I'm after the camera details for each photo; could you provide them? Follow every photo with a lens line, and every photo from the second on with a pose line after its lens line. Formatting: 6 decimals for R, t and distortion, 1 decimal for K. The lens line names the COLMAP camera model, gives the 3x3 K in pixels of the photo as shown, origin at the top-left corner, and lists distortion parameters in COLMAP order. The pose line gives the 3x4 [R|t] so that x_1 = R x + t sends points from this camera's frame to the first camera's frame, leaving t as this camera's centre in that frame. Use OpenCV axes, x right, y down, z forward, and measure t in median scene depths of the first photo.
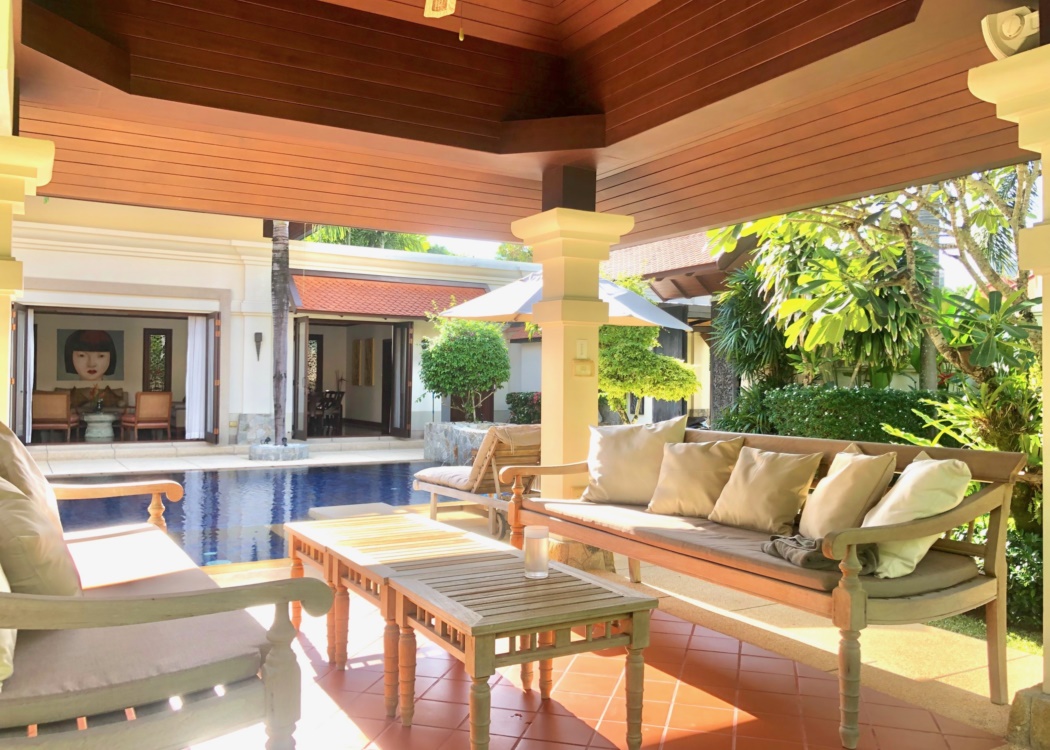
lens RADIAL K [[861.5, 0, 525.0], [0, 861.5, 375.0], [0, 0, 1]] dist [0.007346, 0.014783]
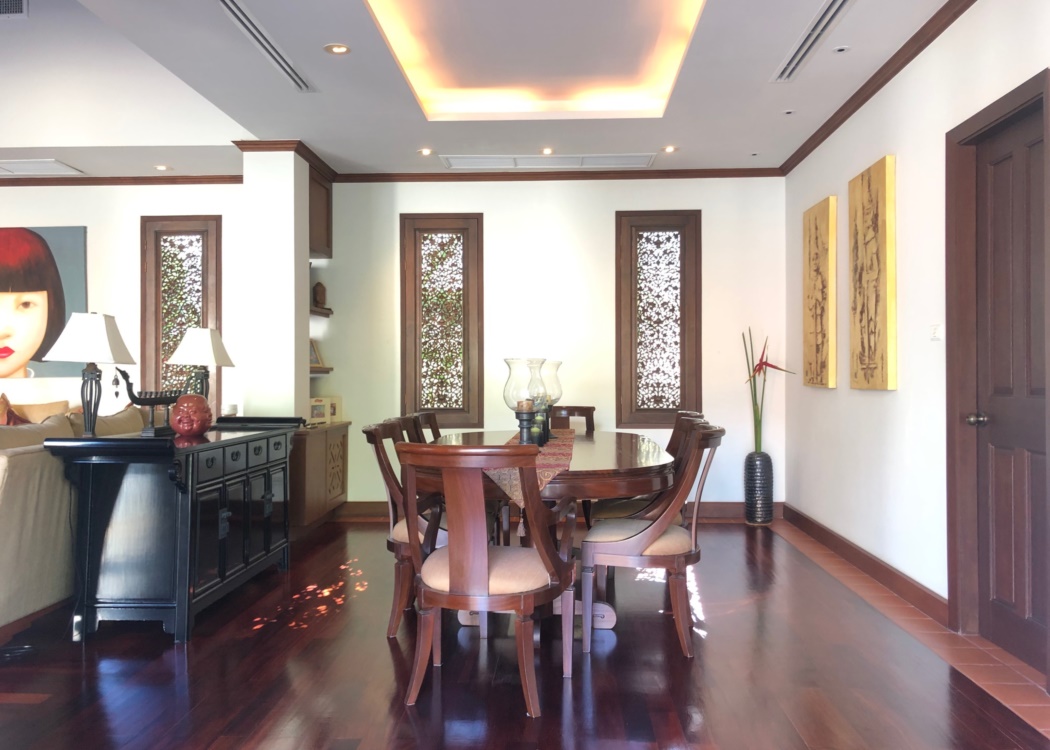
lens RADIAL K [[861.5, 0, 525.0], [0, 861.5, 375.0], [0, 0, 1]] dist [0.007346, 0.014783]
pose [[0.846797, 0.001608, -0.531913, -0.149094], [0.017839, 0.999347, 0.031419, -0.001798], [0.531616, -0.036094, 0.846216, 0.824382]]
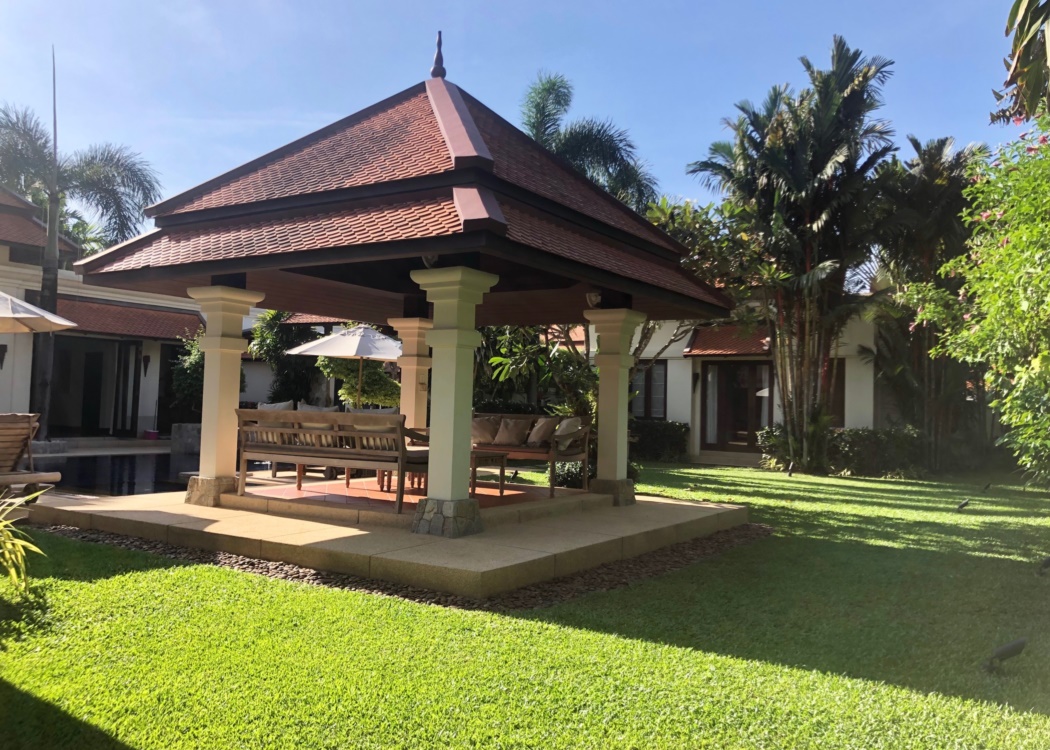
lens RADIAL K [[861.5, 0, 525.0], [0, 861.5, 375.0], [0, 0, 1]] dist [0.007346, 0.014783]
pose [[0.893540, 0.030152, 0.447969, -0.241402], [-0.021863, 0.999481, -0.023666, 0.002740], [-0.448450, 0.011353, 0.893736, -0.387814]]
